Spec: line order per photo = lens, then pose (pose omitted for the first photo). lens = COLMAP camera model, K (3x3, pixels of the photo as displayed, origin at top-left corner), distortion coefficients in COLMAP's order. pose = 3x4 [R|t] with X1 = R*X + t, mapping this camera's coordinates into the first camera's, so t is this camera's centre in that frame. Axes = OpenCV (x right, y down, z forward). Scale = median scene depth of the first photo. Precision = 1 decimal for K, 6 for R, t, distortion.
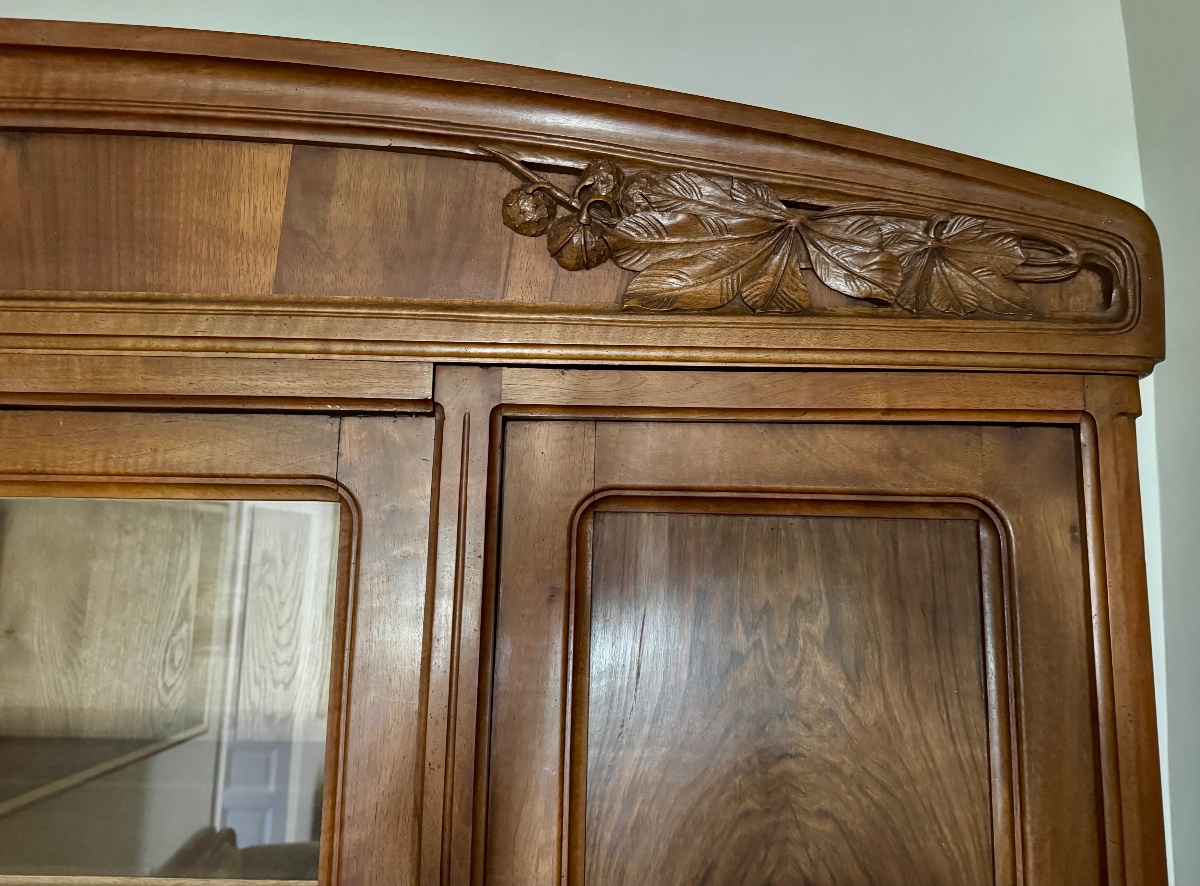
lens RADIAL K [[752.7, 0, 608.7], [0, 752.7, 446.0], [0, 0, 1]] dist [0.018806, -0.005687]
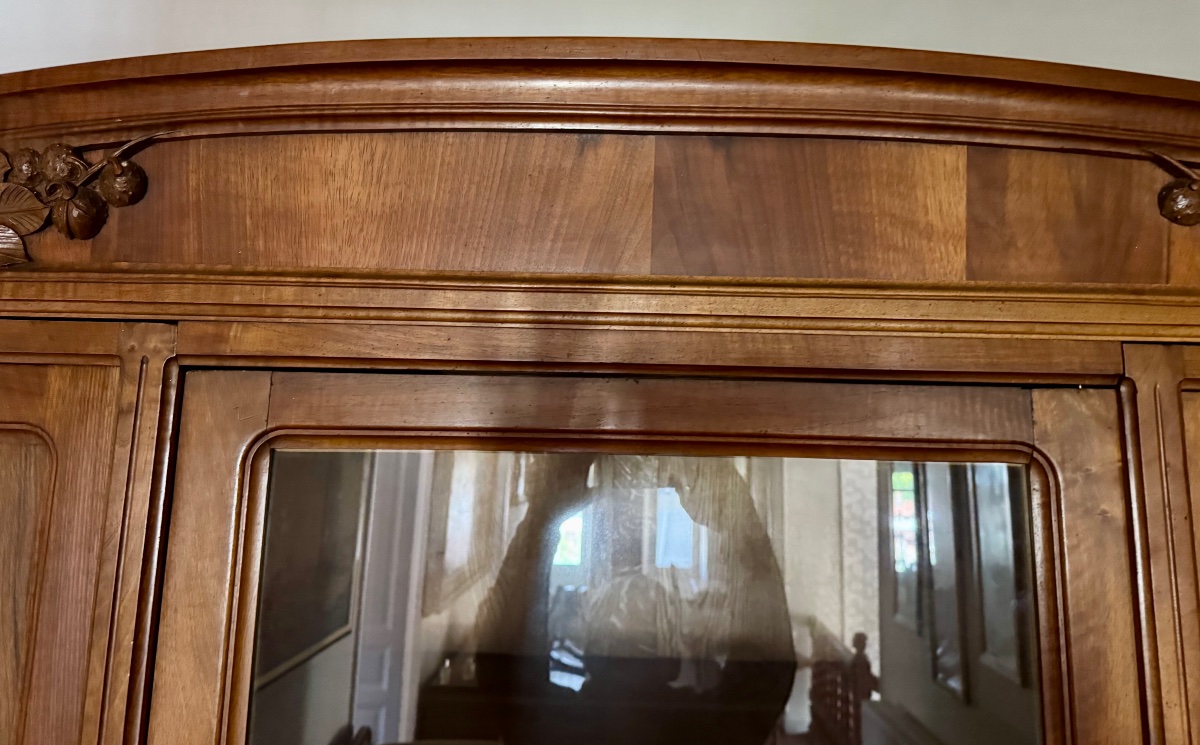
lens RADIAL K [[804.4, 0, 595.8], [0, 804.4, 361.6], [0, 0, 1]] dist [0.009447, -0.009466]
pose [[0.999969, 0.001089, -0.007803, -0.976260], [-0.001314, 0.999582, -0.028879, -0.043079], [0.007768, 0.028888, 0.999552, -0.194042]]
